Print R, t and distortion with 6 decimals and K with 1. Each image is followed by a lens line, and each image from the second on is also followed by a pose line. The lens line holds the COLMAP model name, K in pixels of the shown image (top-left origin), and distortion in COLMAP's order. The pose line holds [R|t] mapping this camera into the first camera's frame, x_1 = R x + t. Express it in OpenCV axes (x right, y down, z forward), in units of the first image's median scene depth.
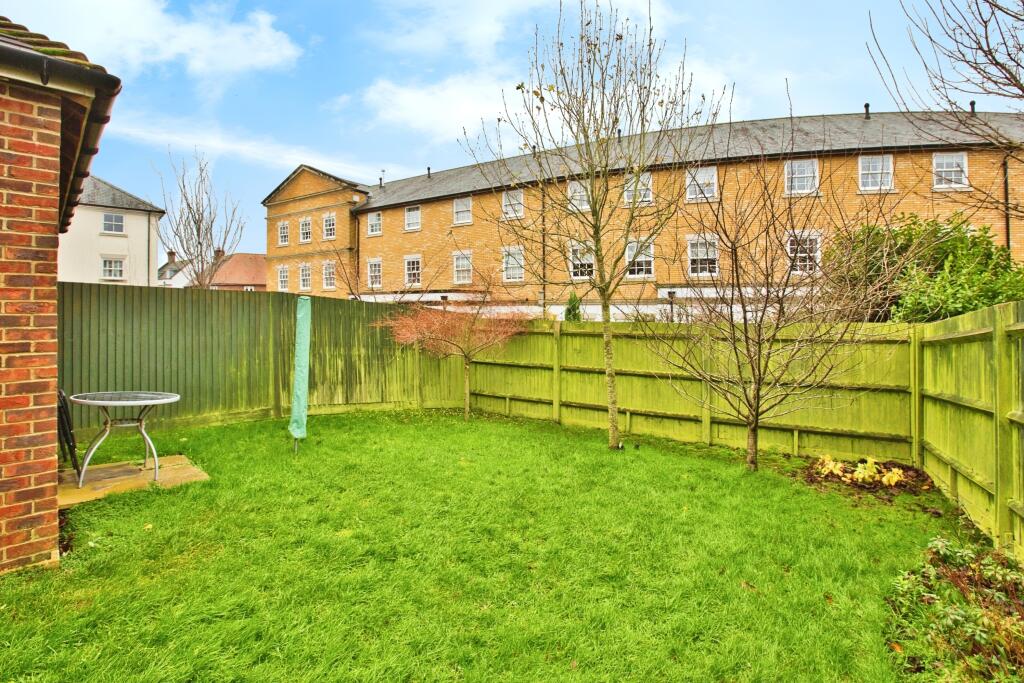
lens RADIAL K [[453.5, 0, 512.6], [0, 453.5, 319.3], [0, 0, 1]] dist [-0.000971, 0.000038]
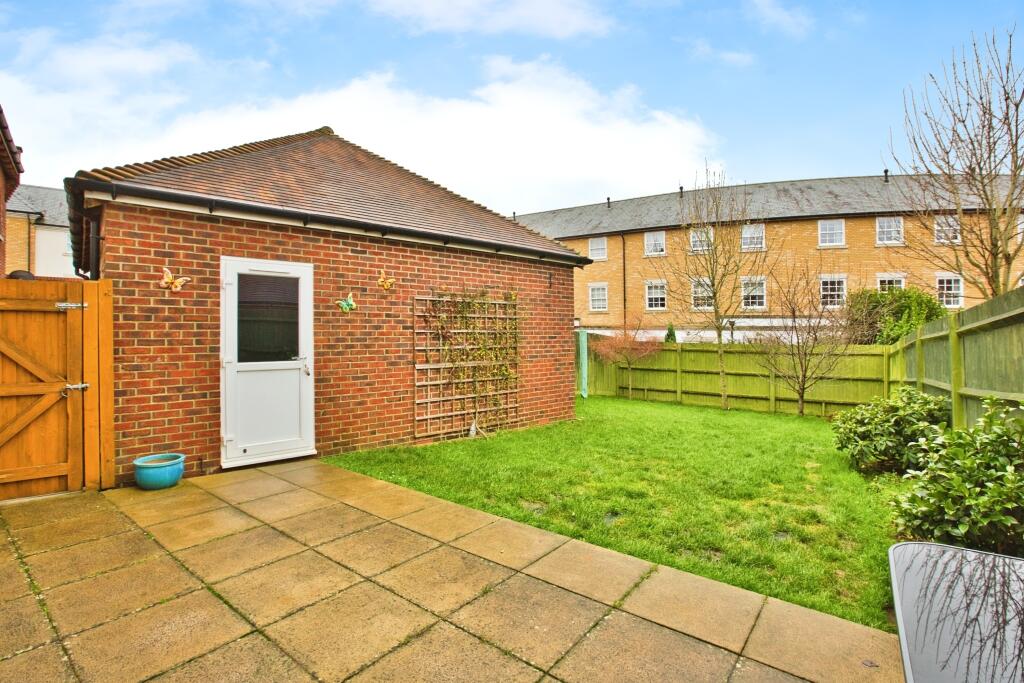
lens RADIAL K [[483.0, 0, 512.0], [0, 483.0, 341.5], [0, 0, 1]] dist [0.001832, 0.000376]
pose [[0.999744, 0.006416, -0.021680, -0.507978], [-0.006339, 0.999973, 0.003580, -0.003573], [0.021702, -0.003441, 0.999759, -0.839940]]
